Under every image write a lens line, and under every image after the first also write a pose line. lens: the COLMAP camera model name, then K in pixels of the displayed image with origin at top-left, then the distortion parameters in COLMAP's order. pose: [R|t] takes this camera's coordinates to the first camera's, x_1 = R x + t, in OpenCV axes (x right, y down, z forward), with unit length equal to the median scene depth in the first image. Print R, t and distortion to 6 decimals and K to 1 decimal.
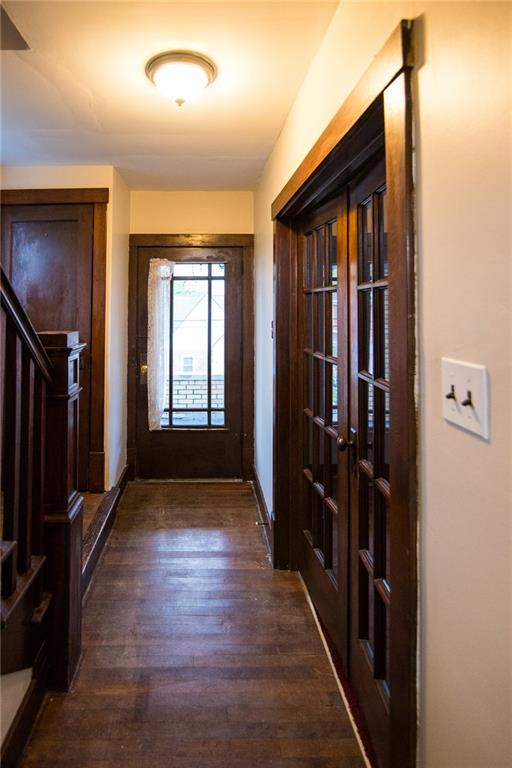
lens RADIAL K [[380.5, 0, 256.0], [0, 380.5, 384.0], [0, 0, 1]] dist [-0.016236, 0.000031]
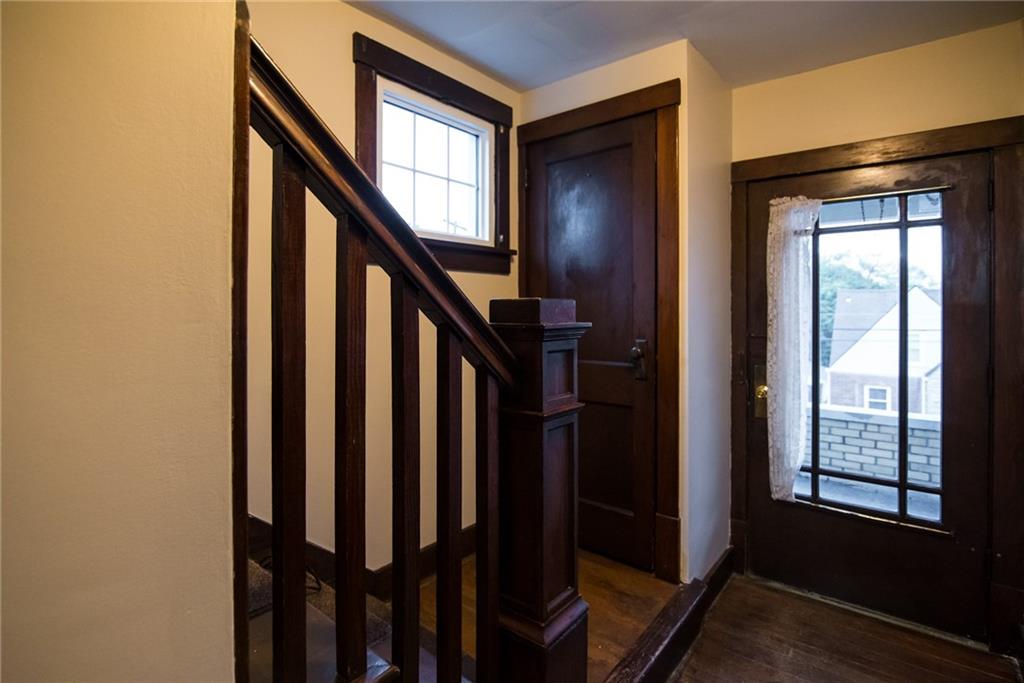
lens RADIAL K [[507.4, 0, 482.7], [0, 507.4, 318.7], [0, 0, 1]] dist [-0.016236, 0.000031]
pose [[0.673281, -0.004752, -0.739372, -0.004503], [-0.125729, 0.984680, -0.120819, -0.001973], [0.728619, 0.174306, 0.662369, 0.158484]]
